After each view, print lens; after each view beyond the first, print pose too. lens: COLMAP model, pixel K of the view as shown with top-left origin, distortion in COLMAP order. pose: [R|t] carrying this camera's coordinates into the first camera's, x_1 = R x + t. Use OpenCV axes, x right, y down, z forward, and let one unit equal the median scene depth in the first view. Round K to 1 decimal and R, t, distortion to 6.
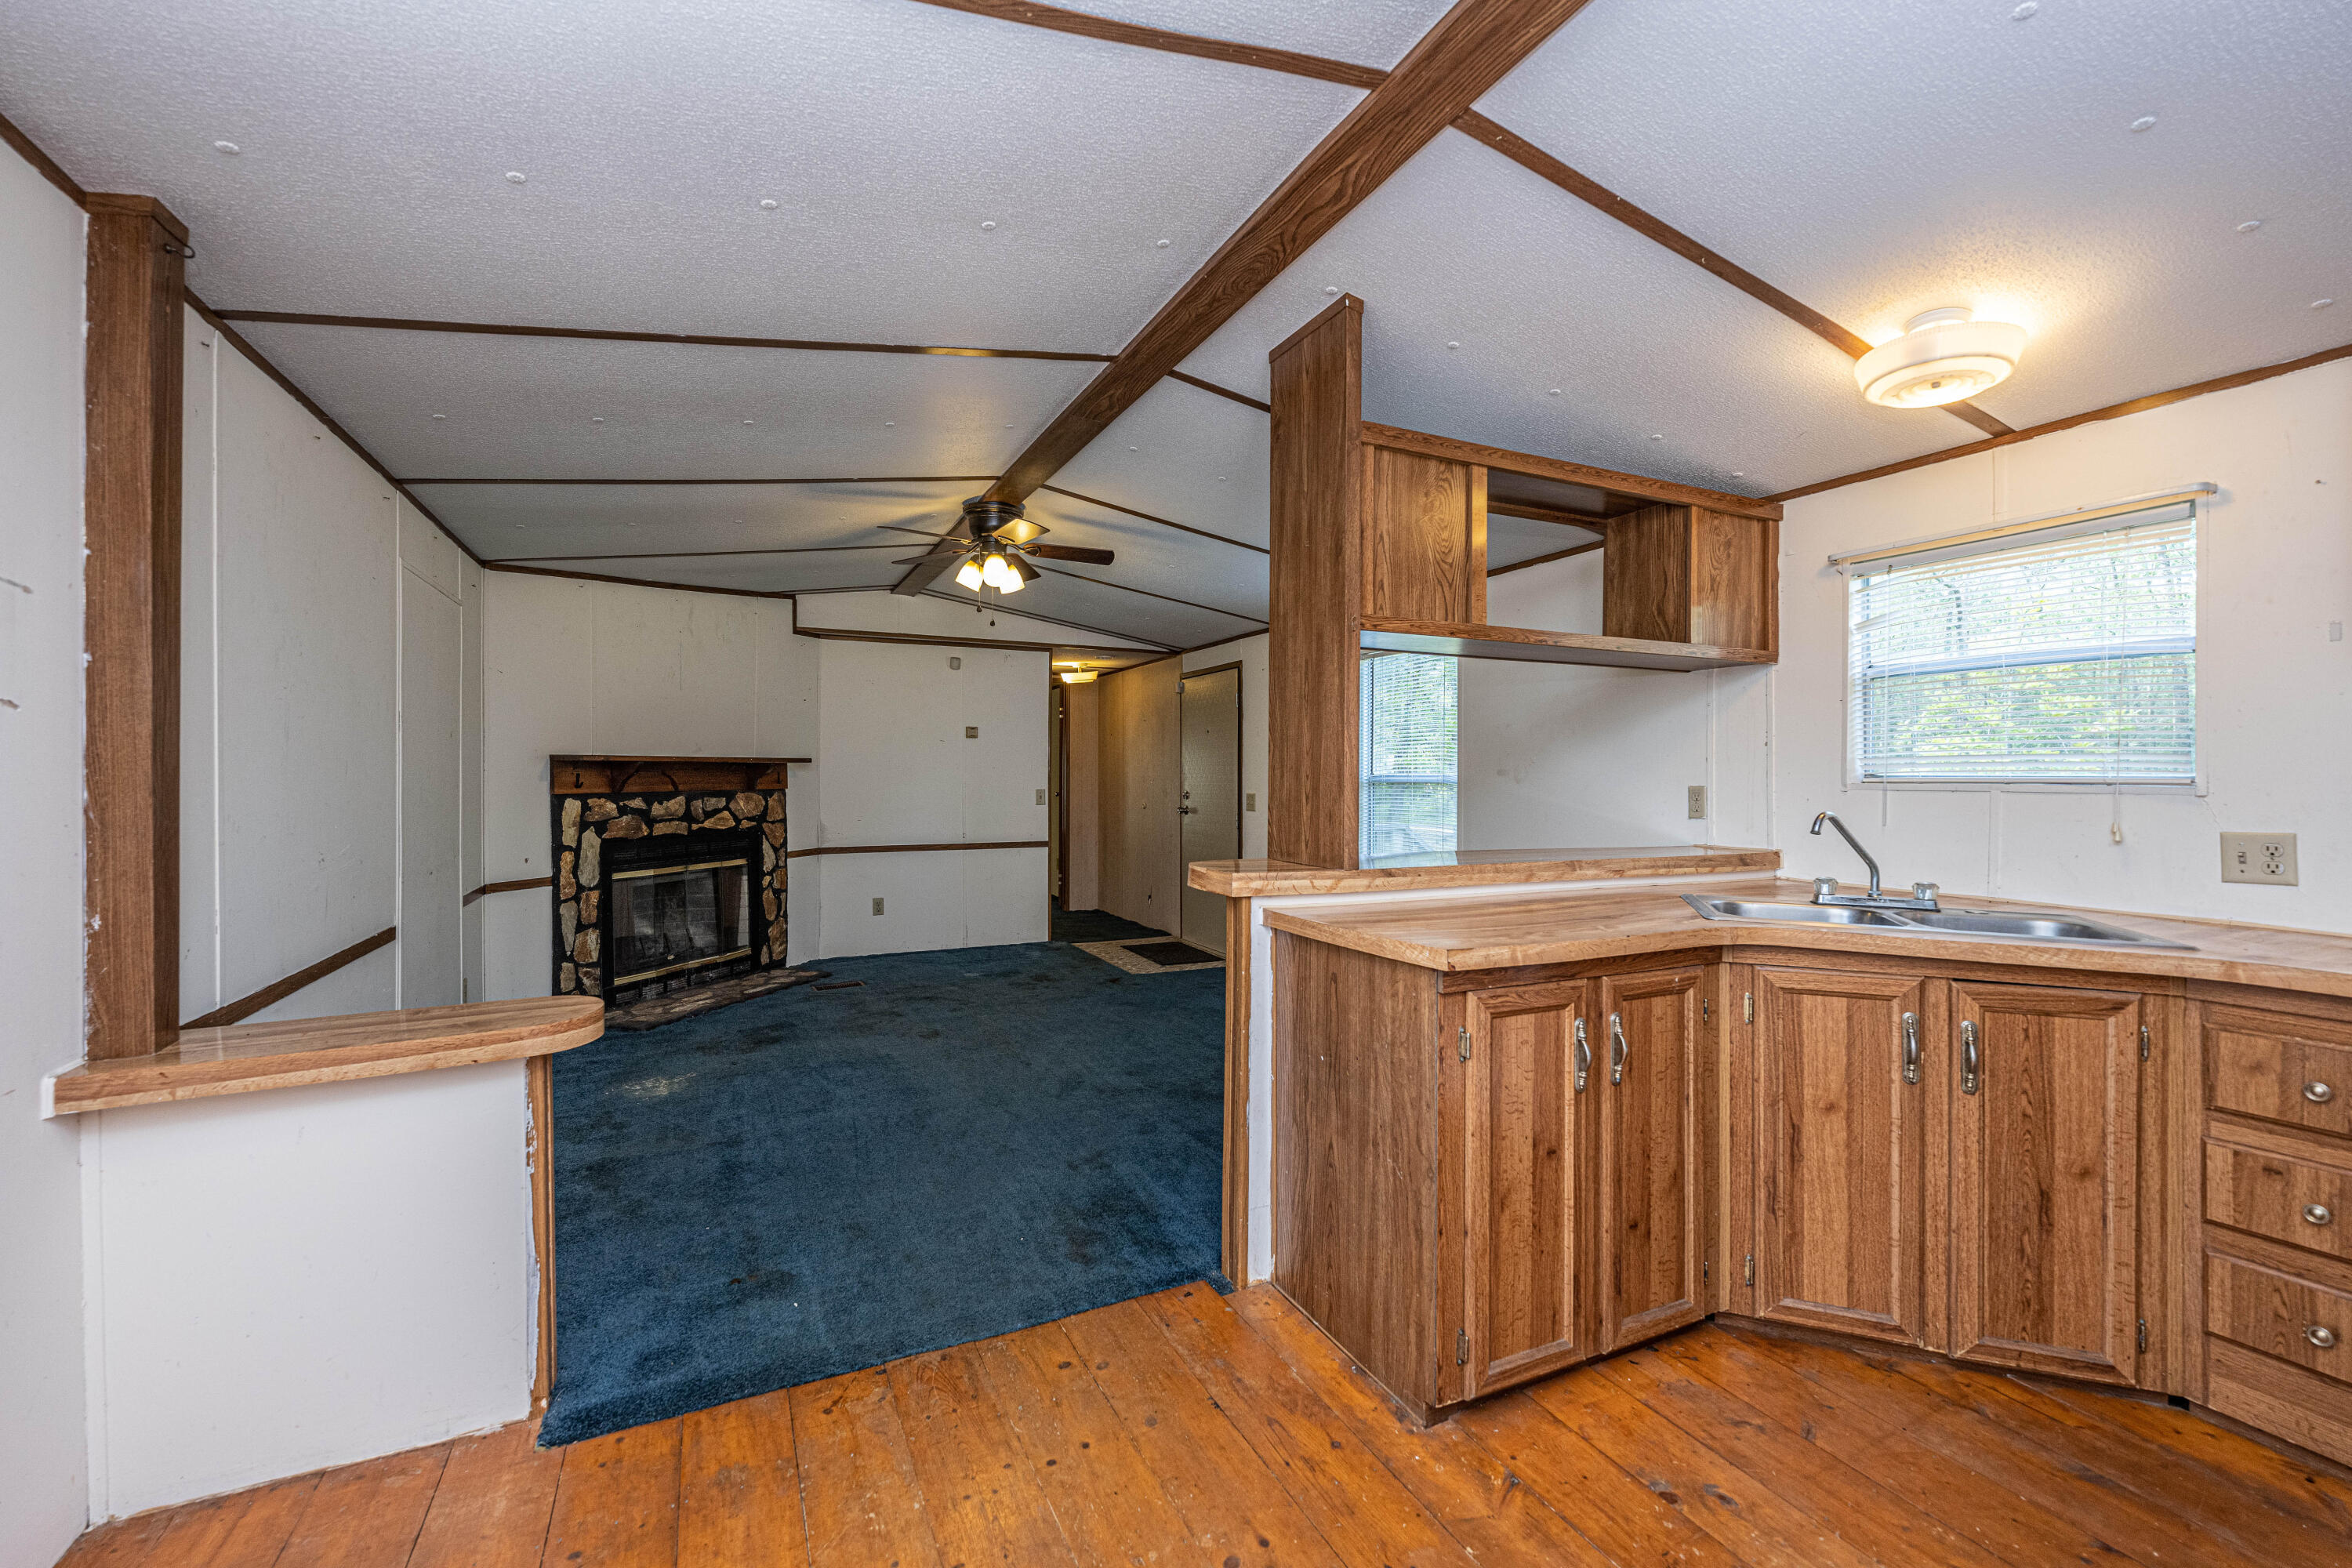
lens RADIAL K [[961.8, 0, 1172.2], [0, 961.8, 778.2], [0, 0, 1]] dist [-0.000097, 0.000028]
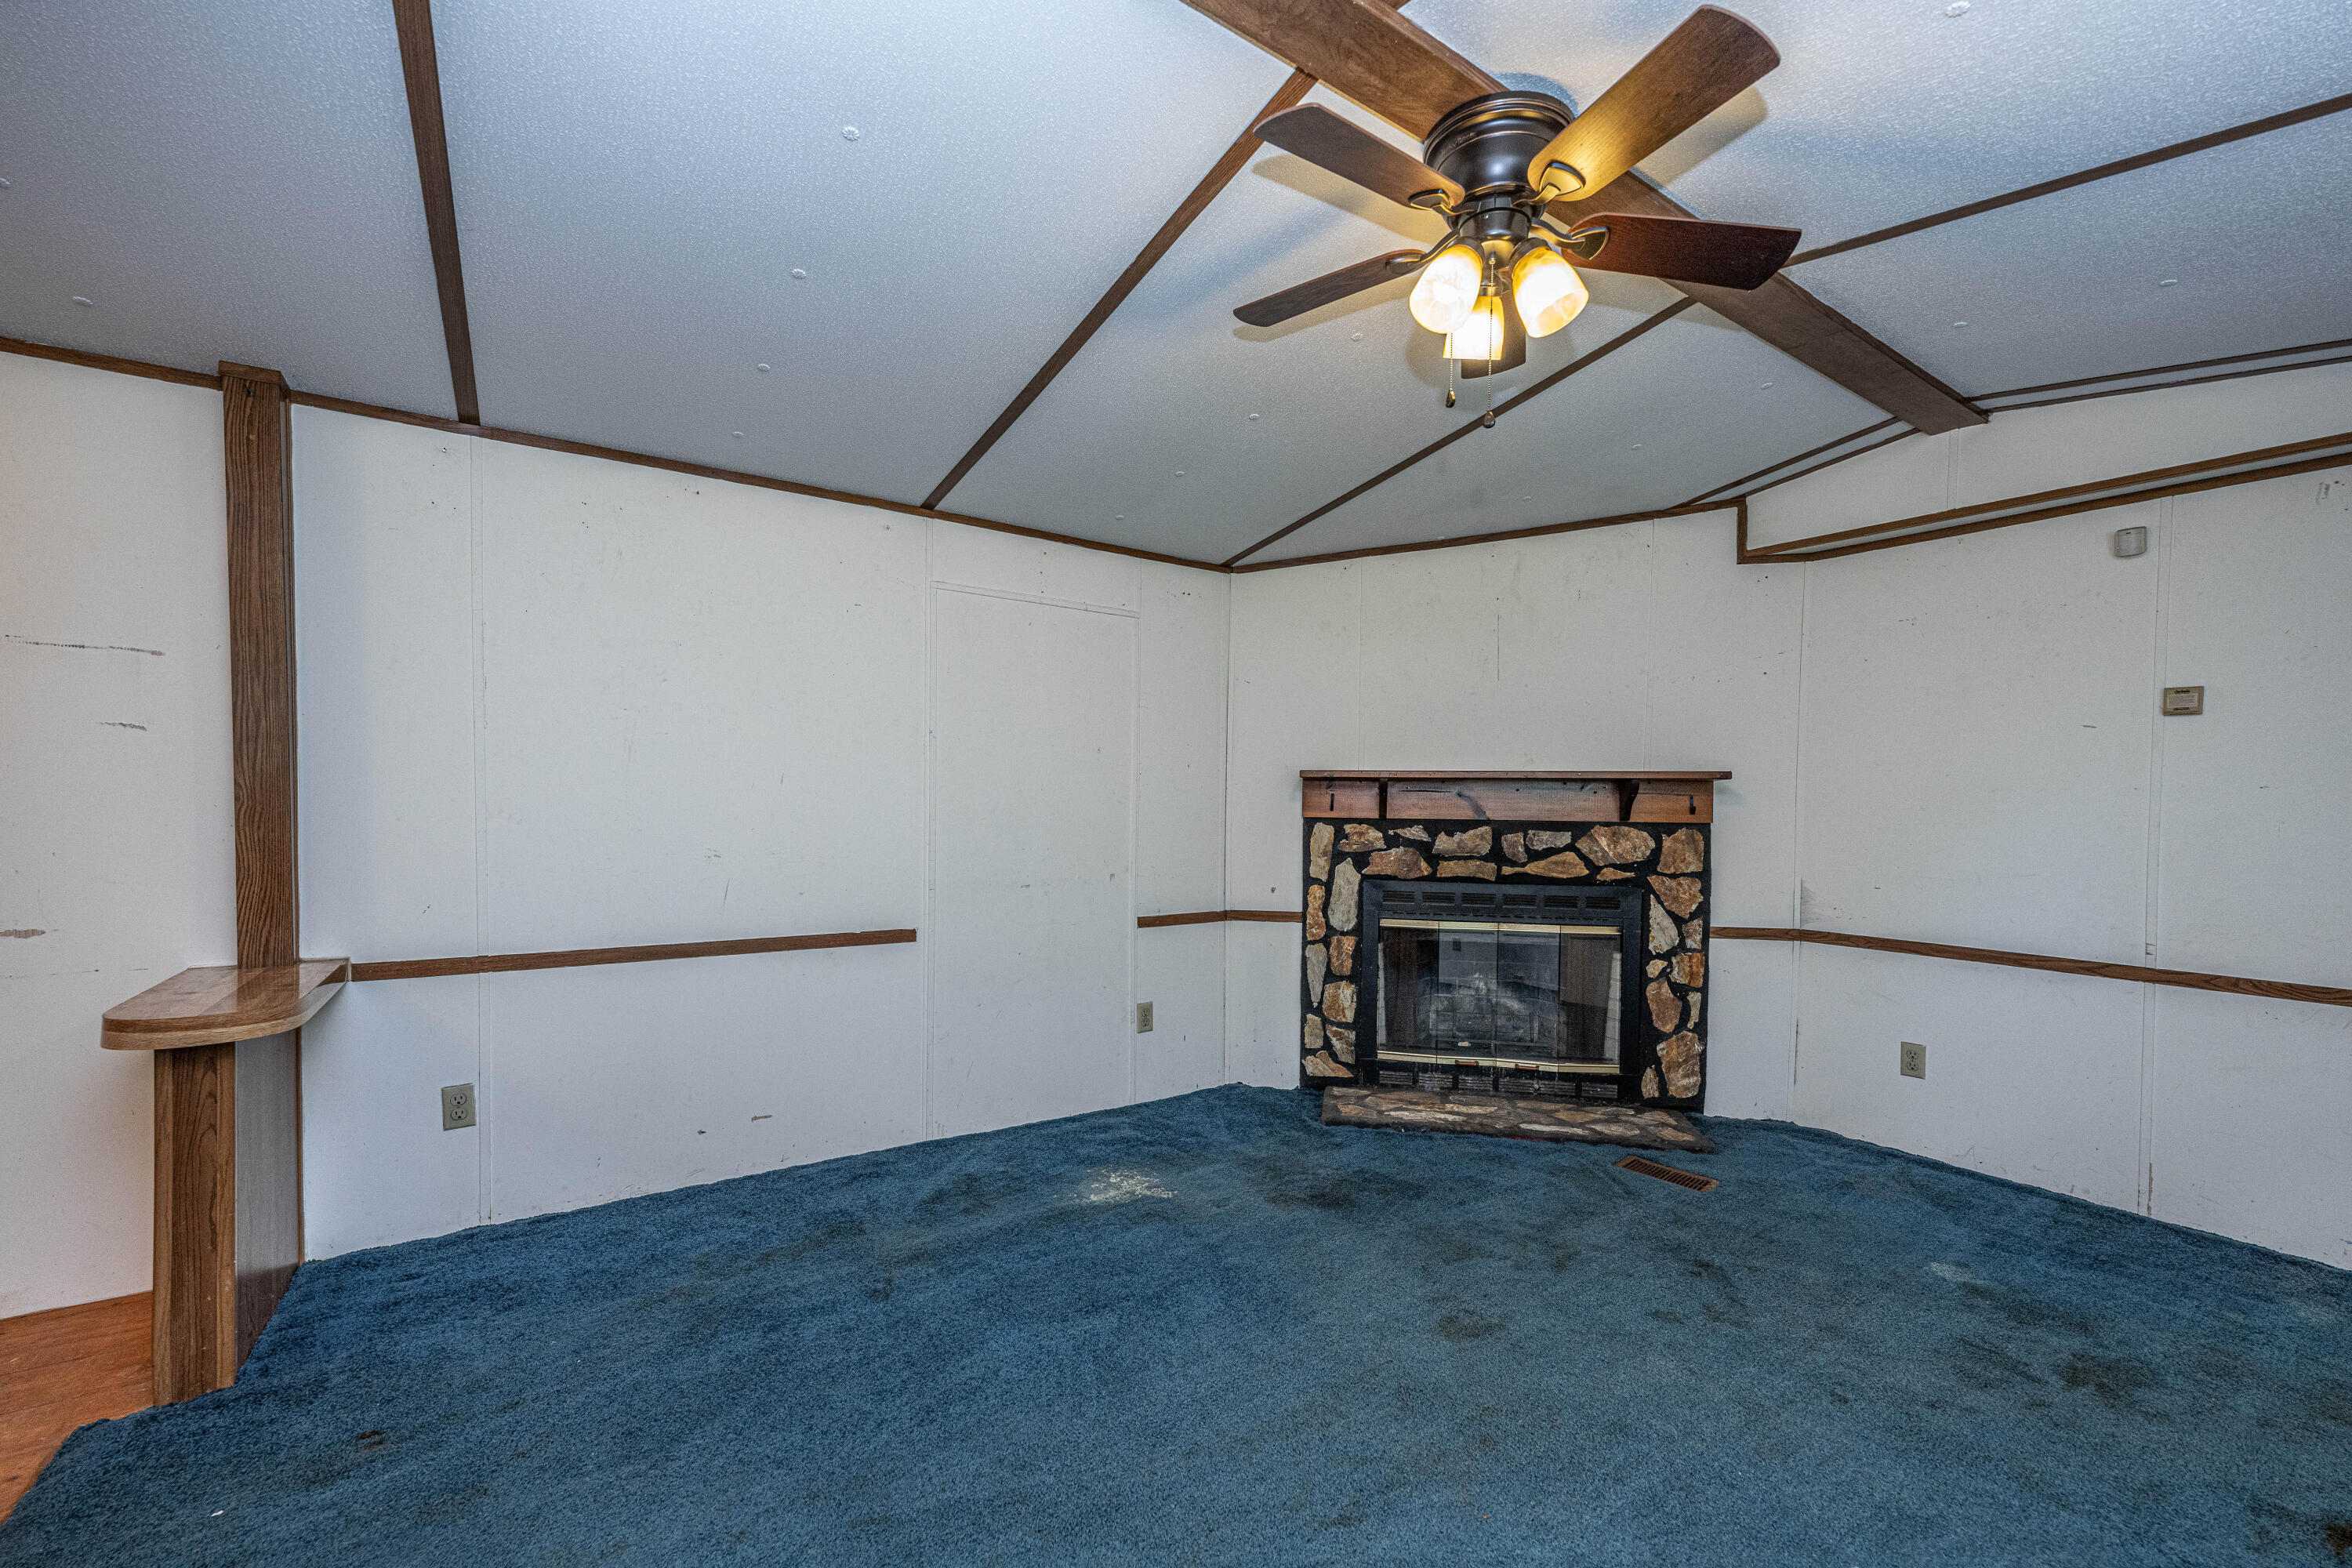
lens RADIAL K [[961.8, 0, 1176.7], [0, 961.8, 824.8], [0, 0, 1]] dist [-0.000097, 0.000028]
pose [[0.154940, 0.028130, -0.987523, 0.175143], [-0.018916, 0.999496, 0.025503, 0.003407], [0.987743, 0.014728, 0.155394, 0.687664]]
